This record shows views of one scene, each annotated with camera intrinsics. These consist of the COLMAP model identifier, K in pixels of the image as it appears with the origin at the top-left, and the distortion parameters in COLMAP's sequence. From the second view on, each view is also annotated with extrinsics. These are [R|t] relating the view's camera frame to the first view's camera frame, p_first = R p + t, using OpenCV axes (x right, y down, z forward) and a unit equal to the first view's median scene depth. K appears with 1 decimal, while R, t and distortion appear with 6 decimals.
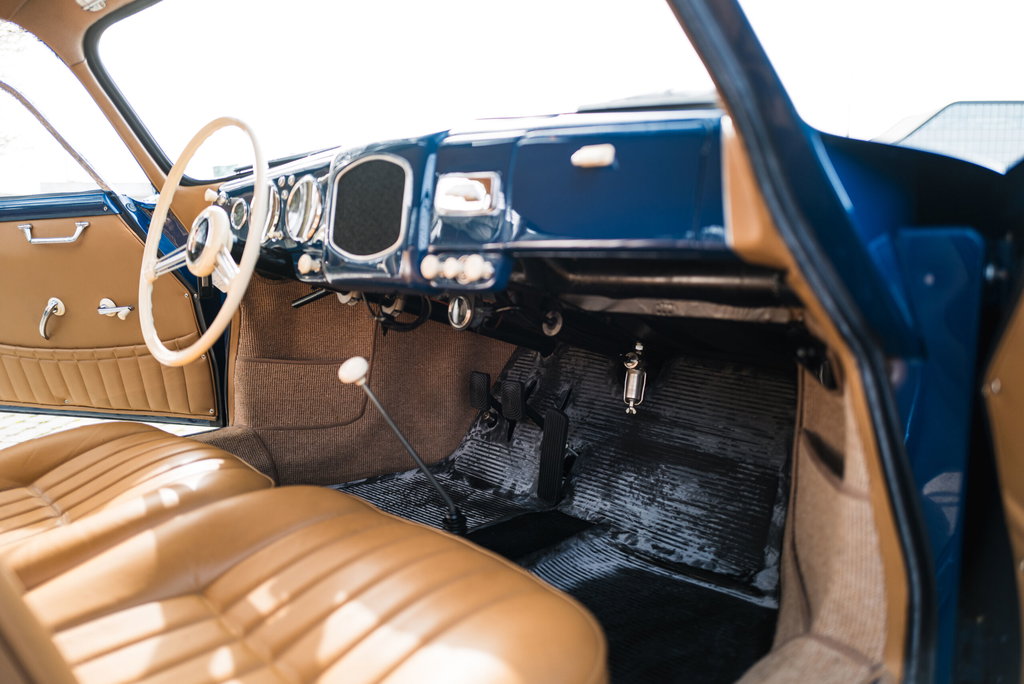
lens RADIAL K [[764.5, 0, 512.0], [0, 764.5, 342.0], [0, 0, 1]] dist [-0.037554, 0.064340]
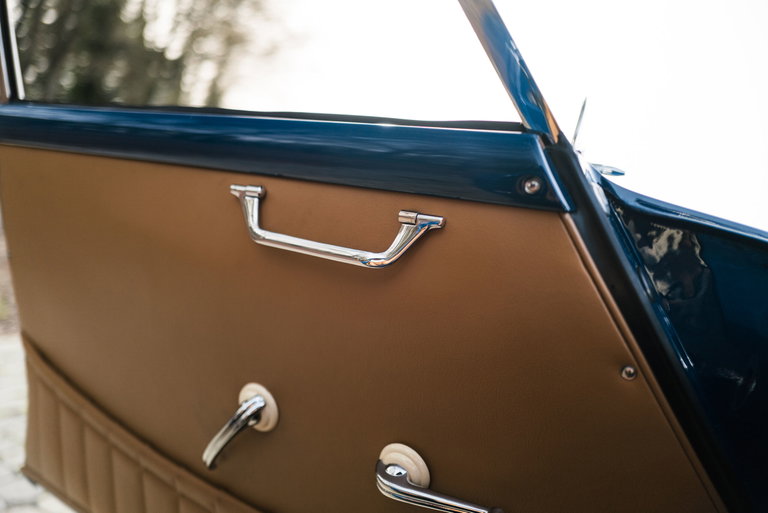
lens RADIAL K [[573.4, 0, 384.0], [0, 573.4, 256.5], [0, 0, 1]] dist [-0.037554, 0.064340]
pose [[0.956203, 0.214877, -0.198753, -0.608451], [-0.234949, 0.968428, -0.083349, -0.133541], [0.174568, 0.126396, 0.976499, 0.881336]]
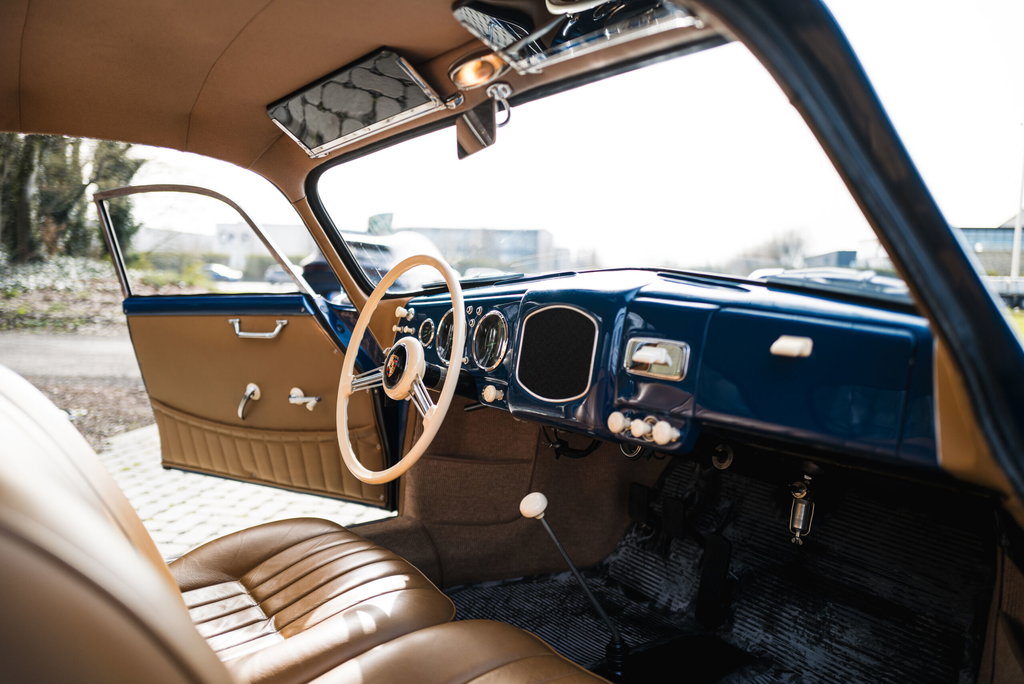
lens RADIAL K [[764.5, 0, 512.0], [0, 764.5, 342.0], [0, 0, 1]] dist [-0.037554, 0.064340]
pose [[0.984185, 0.042142, -0.172060, -0.048422], [-0.052002, 0.997229, -0.053204, -0.096285], [0.169341, 0.061310, 0.983649, -0.041951]]
